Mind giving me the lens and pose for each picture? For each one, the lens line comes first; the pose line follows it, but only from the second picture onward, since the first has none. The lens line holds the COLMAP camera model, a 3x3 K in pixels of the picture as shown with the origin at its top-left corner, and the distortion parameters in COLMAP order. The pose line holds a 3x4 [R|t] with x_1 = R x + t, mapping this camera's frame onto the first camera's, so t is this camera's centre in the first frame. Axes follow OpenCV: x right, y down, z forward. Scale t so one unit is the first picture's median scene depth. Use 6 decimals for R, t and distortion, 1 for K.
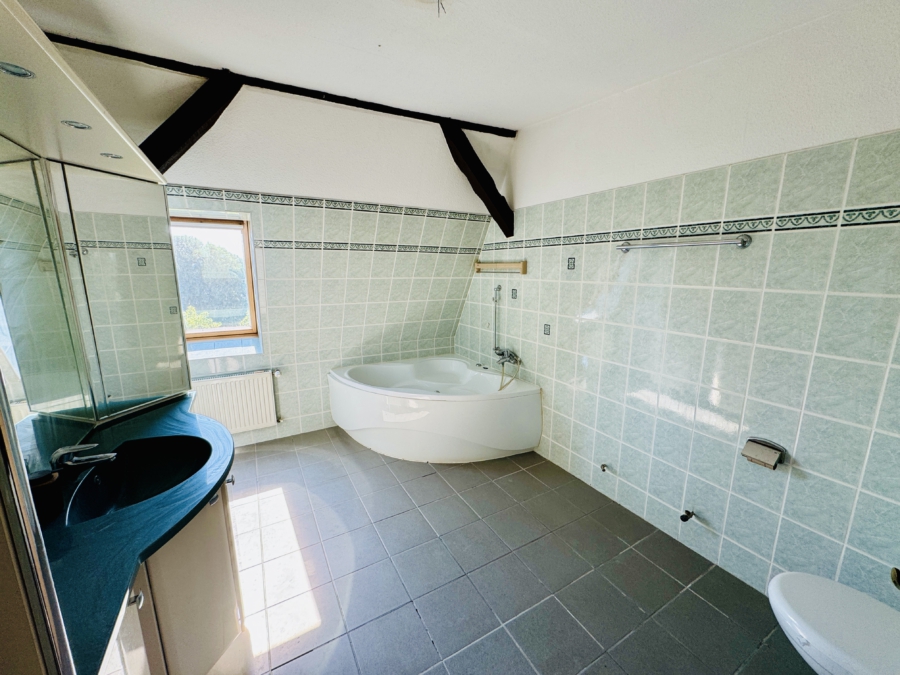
lens RADIAL K [[357.7, 0, 450.0], [0, 357.7, 337.5], [0, 0, 1]] dist [0.000034, -0.000105]
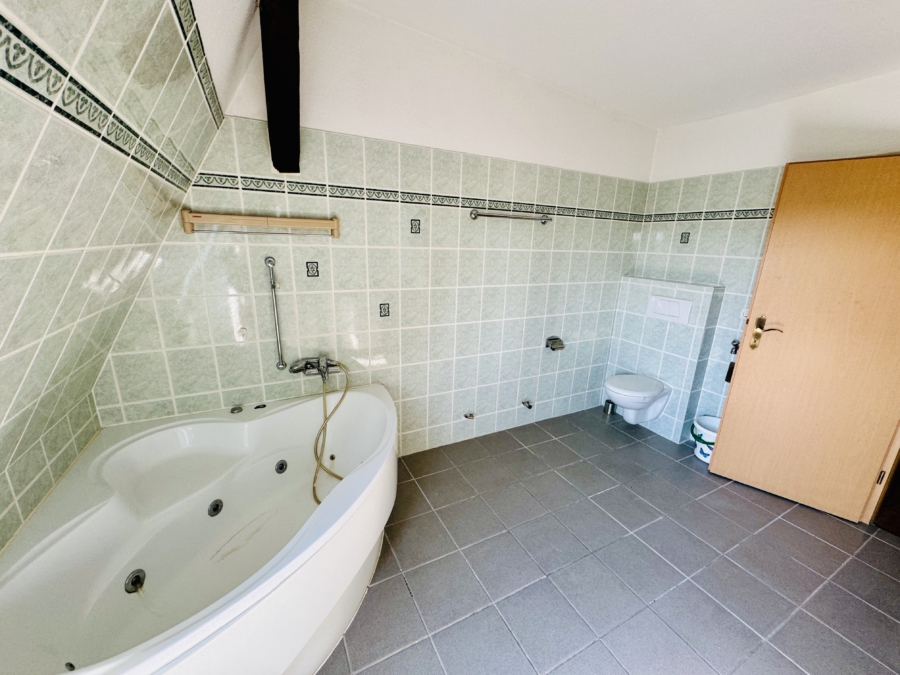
lens RADIAL K [[350.8, 0, 445.5], [0, 350.8, 322.0], [0, 0, 1]] dist [0.000189, 0.000001]
pose [[0.057464, -0.245212, 0.967765, -0.497313], [0.150614, 0.960401, 0.234403, -0.165008], [-0.986921, 0.132290, 0.092121, 0.840720]]
